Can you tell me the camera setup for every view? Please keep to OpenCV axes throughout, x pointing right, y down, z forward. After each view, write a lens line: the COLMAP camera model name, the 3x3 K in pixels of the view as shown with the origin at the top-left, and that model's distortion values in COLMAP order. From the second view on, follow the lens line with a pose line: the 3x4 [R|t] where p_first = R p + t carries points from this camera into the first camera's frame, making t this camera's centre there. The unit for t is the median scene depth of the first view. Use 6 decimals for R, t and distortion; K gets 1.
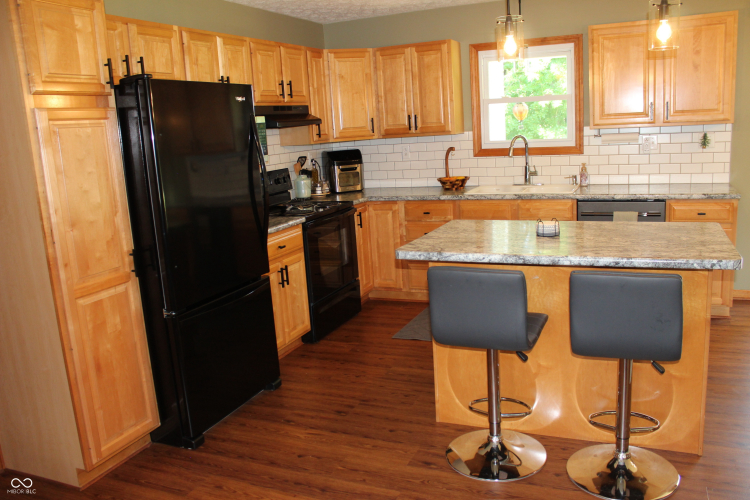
lens RADIAL K [[623.4, 0, 375.0], [0, 623.4, 250.0], [0, 0, 1]] dist [-0.165487, 0.156715]
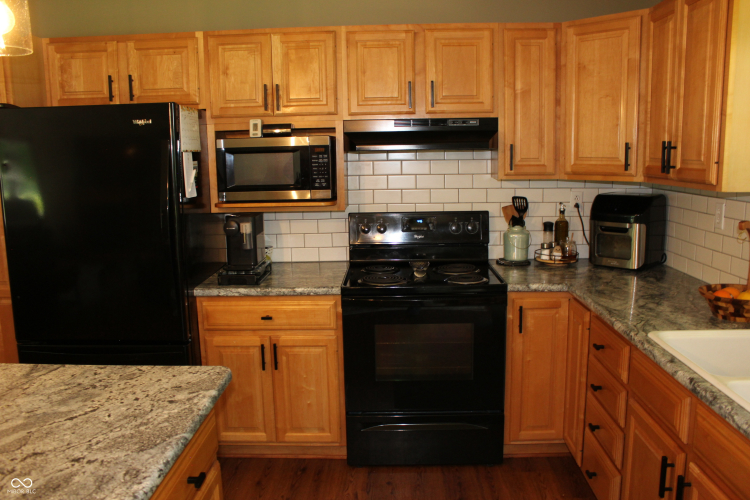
lens RADIAL K [[623.4, 0, 375.0], [0, 623.4, 250.0], [0, 0, 1]] dist [-0.165487, 0.156715]
pose [[0.373110, 0.204669, -0.904931, 0.464304], [-0.187960, 0.971814, 0.142299, -0.180154], [0.908548, 0.116998, 0.401063, 0.693375]]
